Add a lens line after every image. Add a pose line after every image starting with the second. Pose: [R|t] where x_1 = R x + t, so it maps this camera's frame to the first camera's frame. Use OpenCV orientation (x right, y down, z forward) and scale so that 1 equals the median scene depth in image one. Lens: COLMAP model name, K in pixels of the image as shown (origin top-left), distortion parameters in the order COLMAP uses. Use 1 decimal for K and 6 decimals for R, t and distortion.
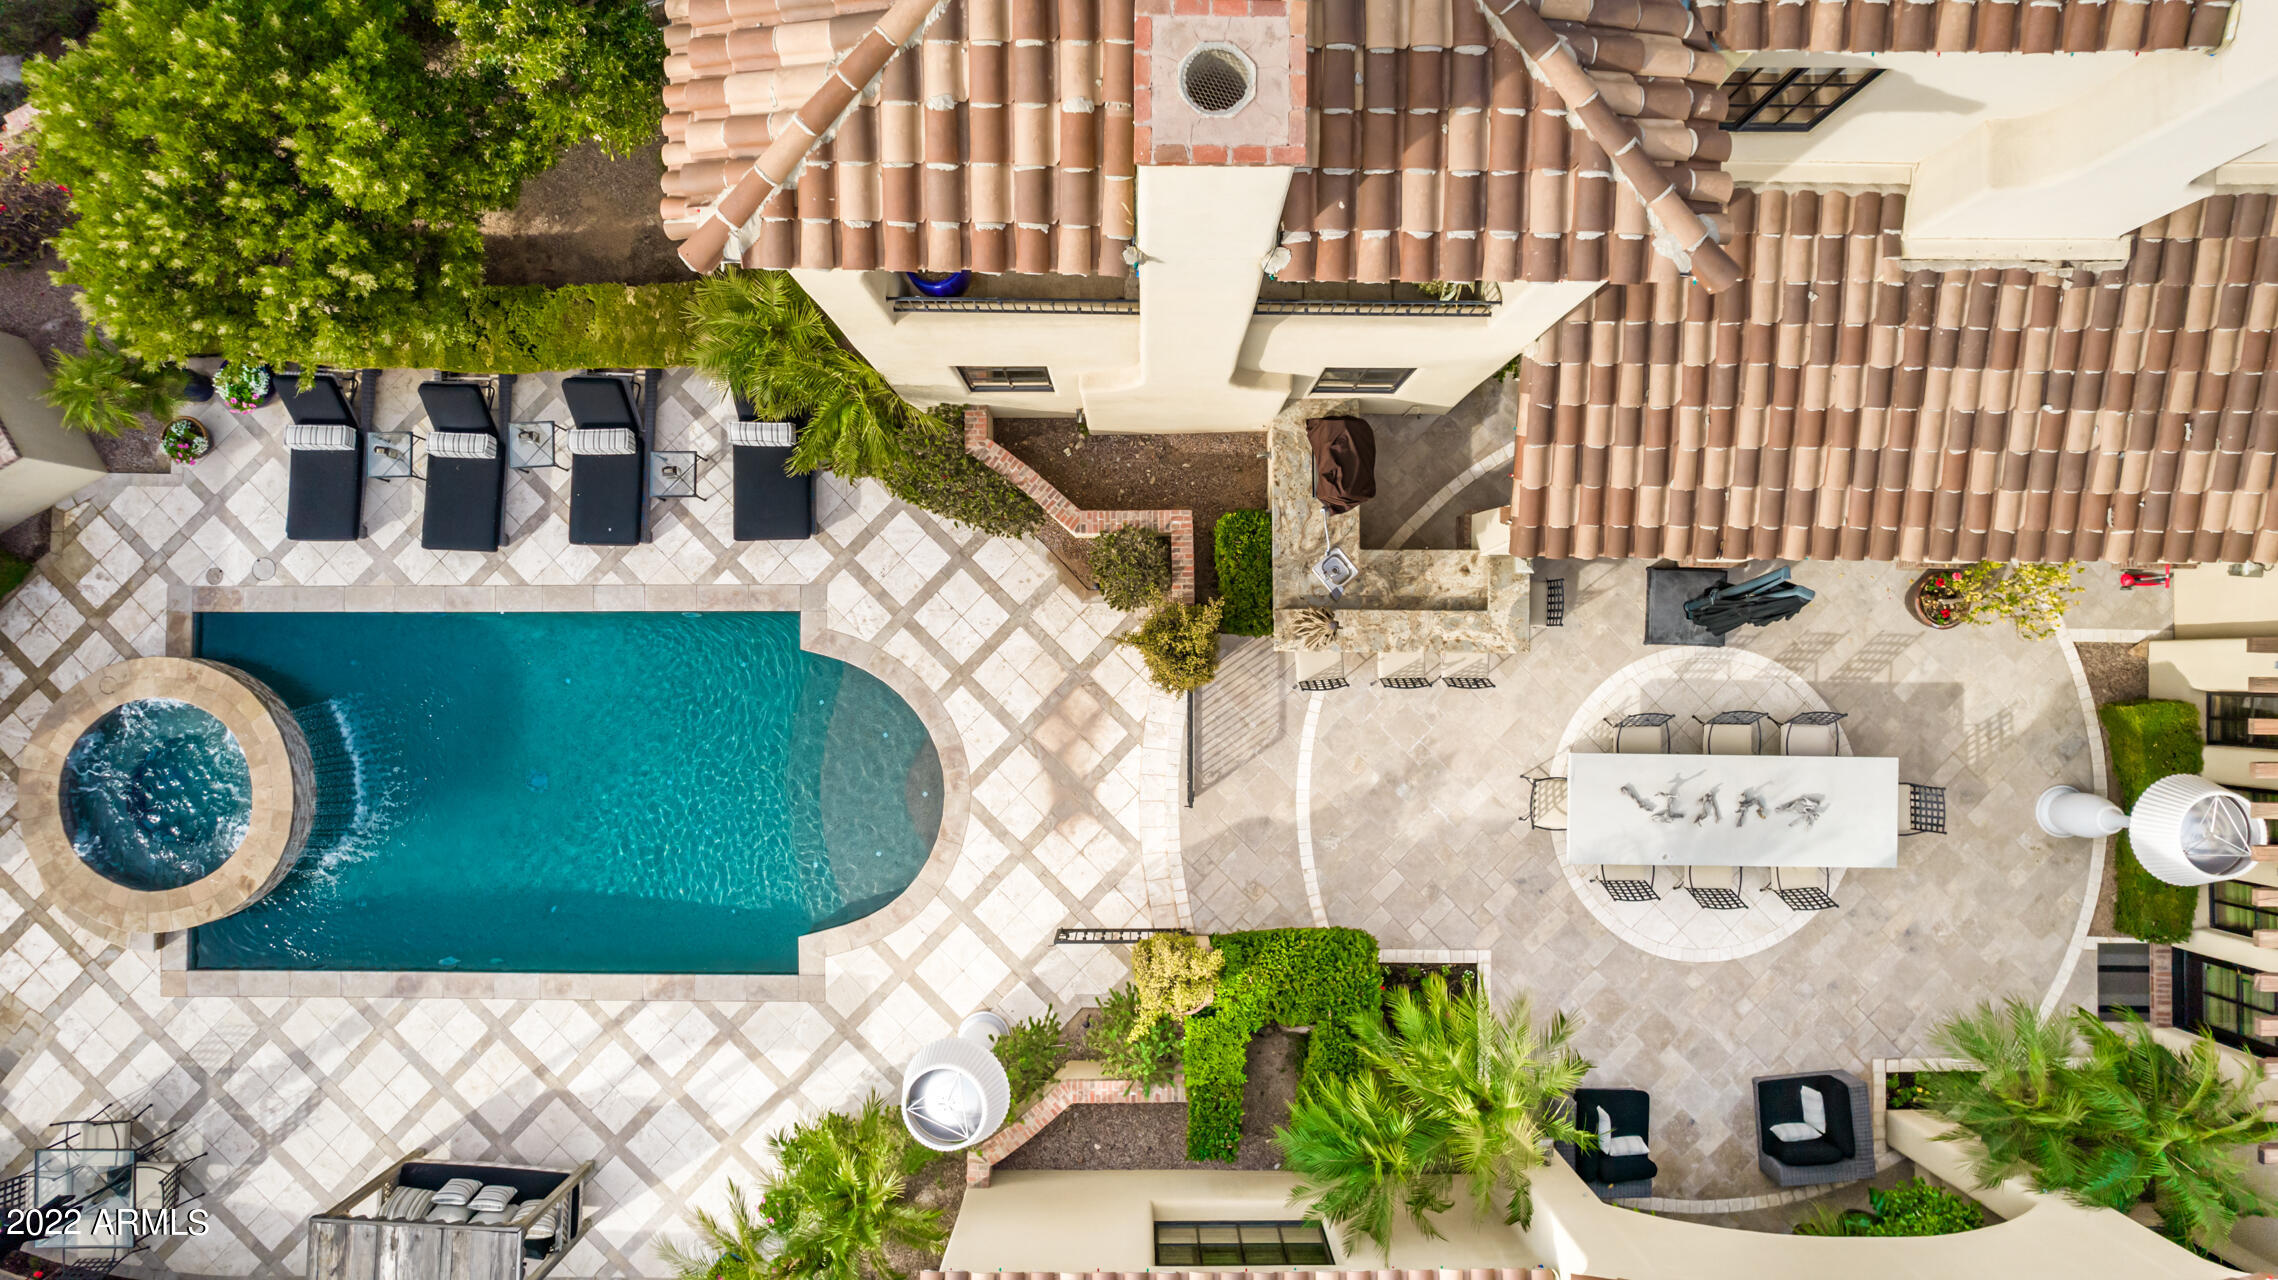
lens RADIAL K [[1455.3, 0, 1143.1], [0, 1455.3, 640.2], [0, 0, 1]] dist [-0.071316, 0.064294]
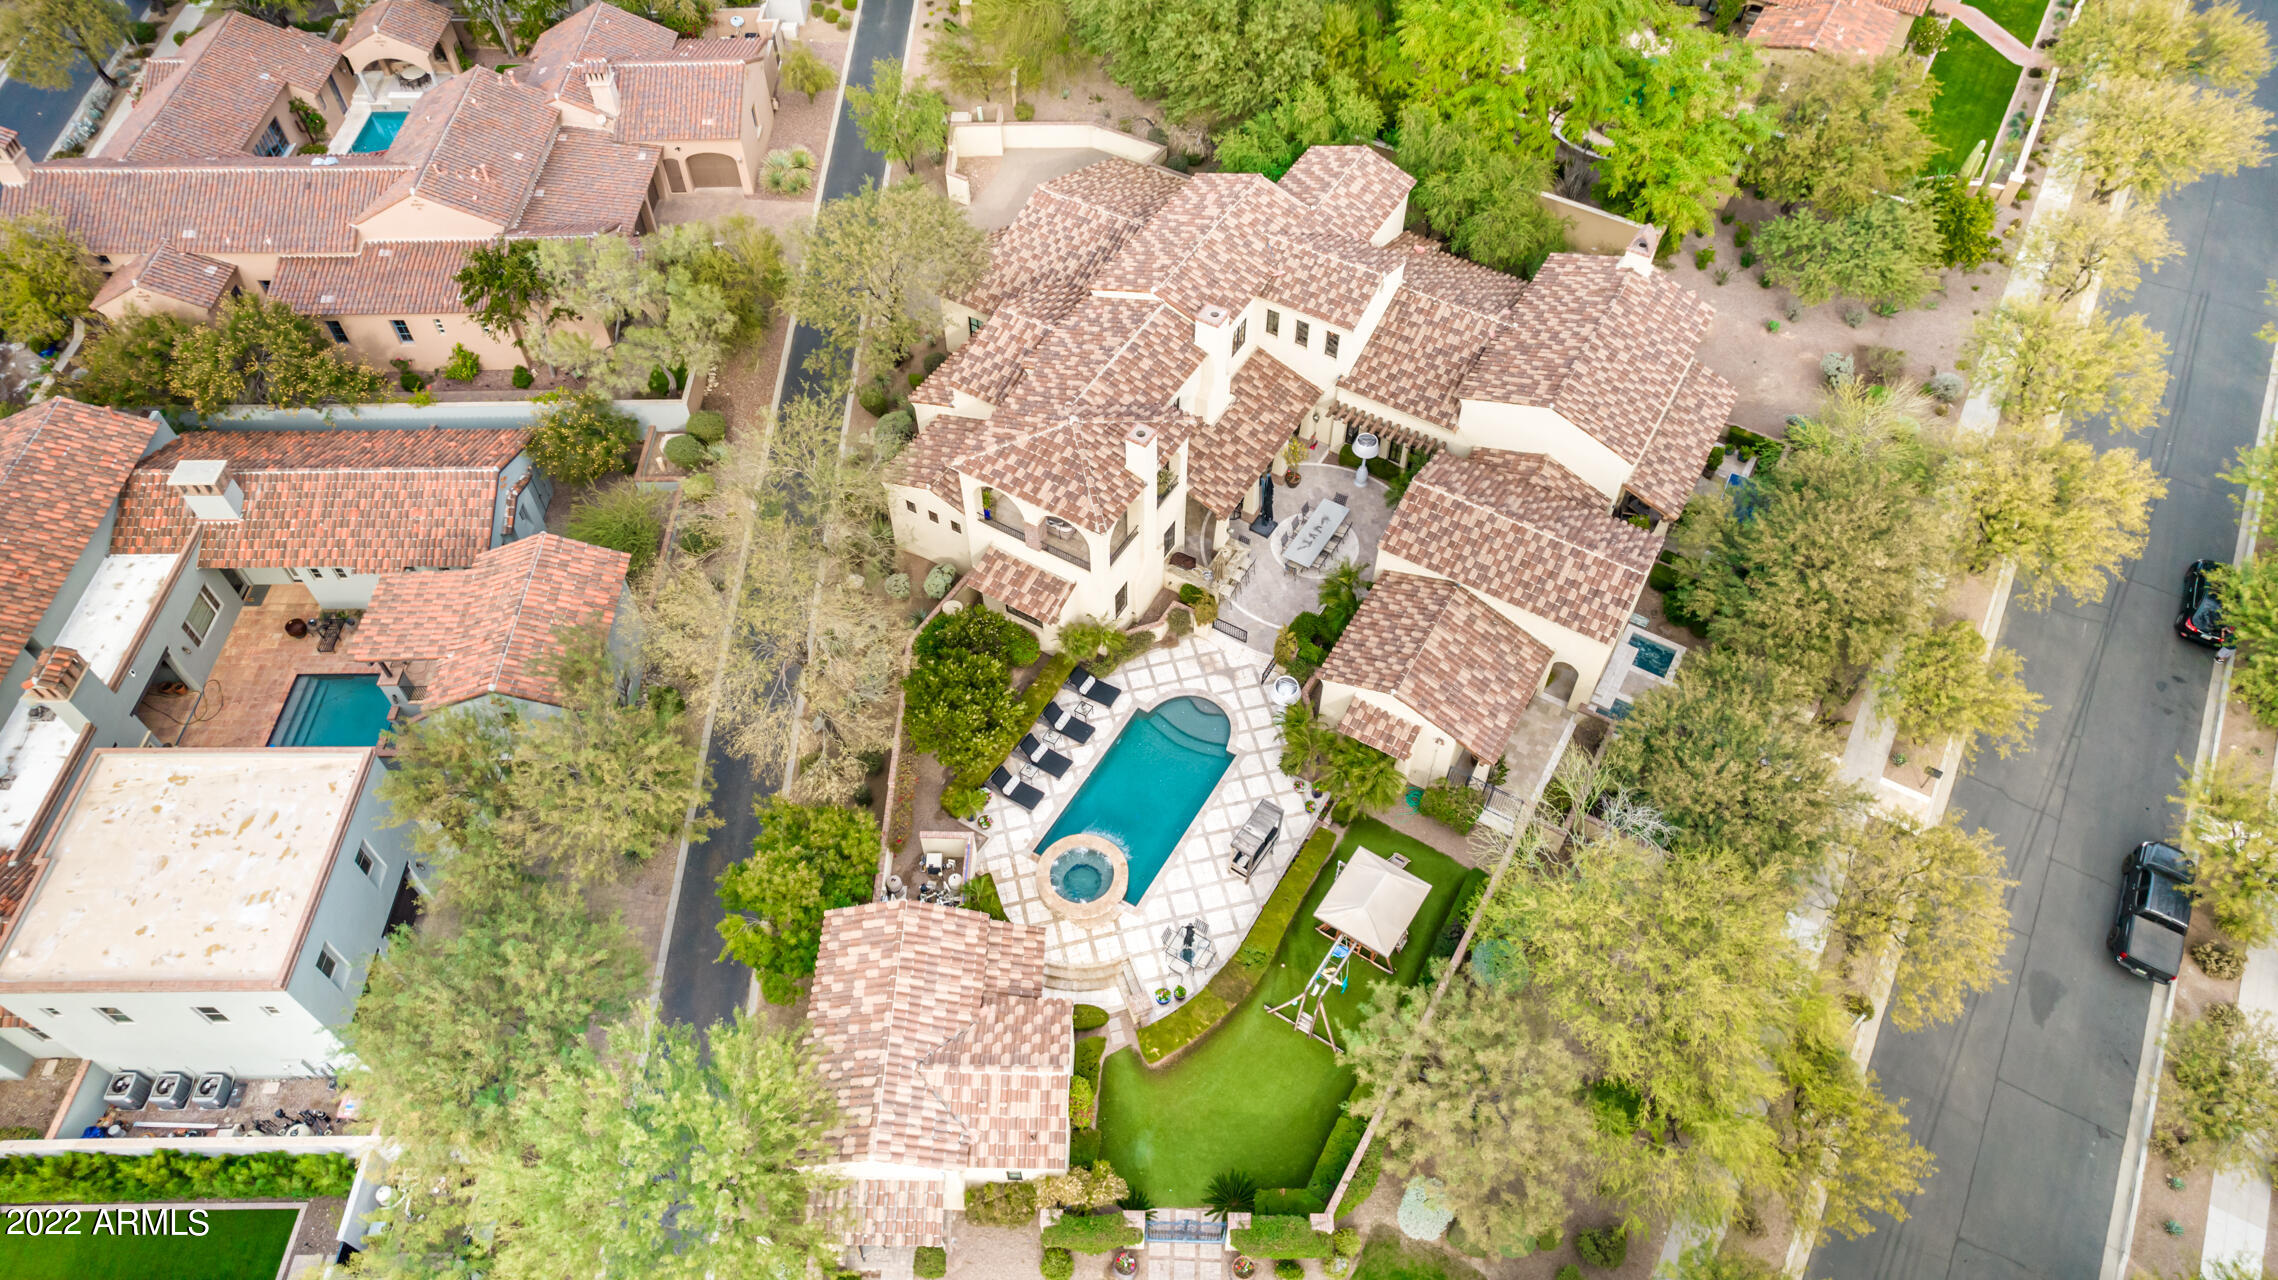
lens RADIAL K [[1466.6, 0, 1144.6], [0, 1466.6, 625.1], [0, 0, 1]] dist [-0.075510, 0.078486]
pose [[0.508017, -0.670319, 0.540917, -1.932631], [0.861141, 0.408985, -0.301939, 0.933338], [-0.018832, 0.619196, 0.785011, -1.727532]]
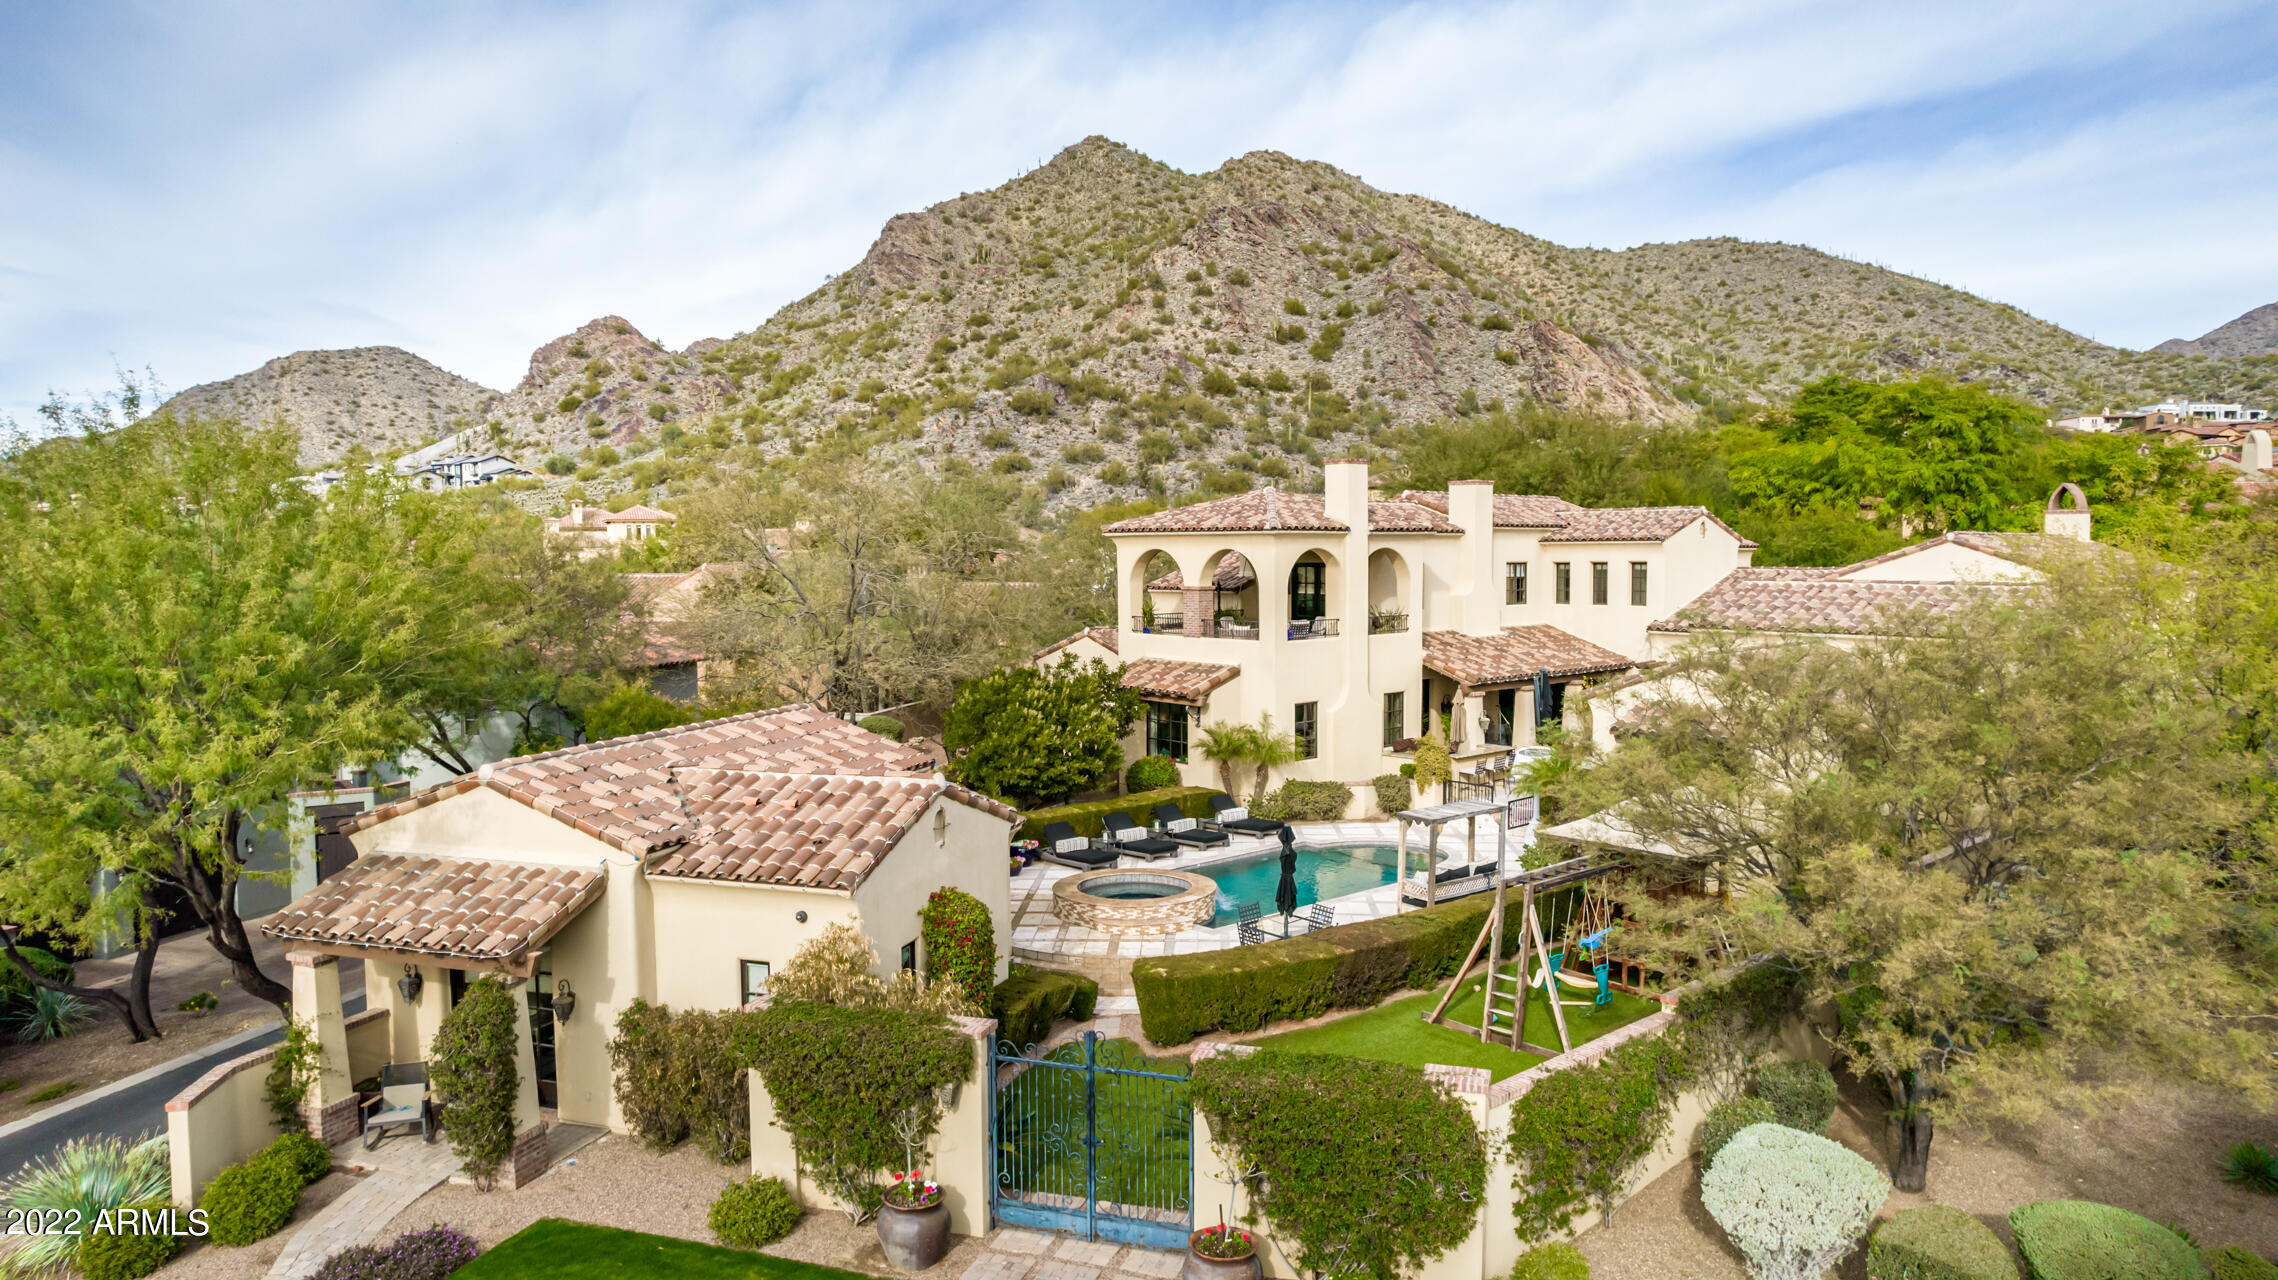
lens RADIAL K [[1453.5, 0, 1145.2], [0, 1453.5, 636.5], [0, 0, 1]] dist [-0.046040, -0.002110]
pose [[0.741904, -0.046515, 0.668890, -1.820363], [0.670477, 0.060703, -0.739443, 1.370763], [-0.006208, 0.997071, 0.076224, 0.576166]]
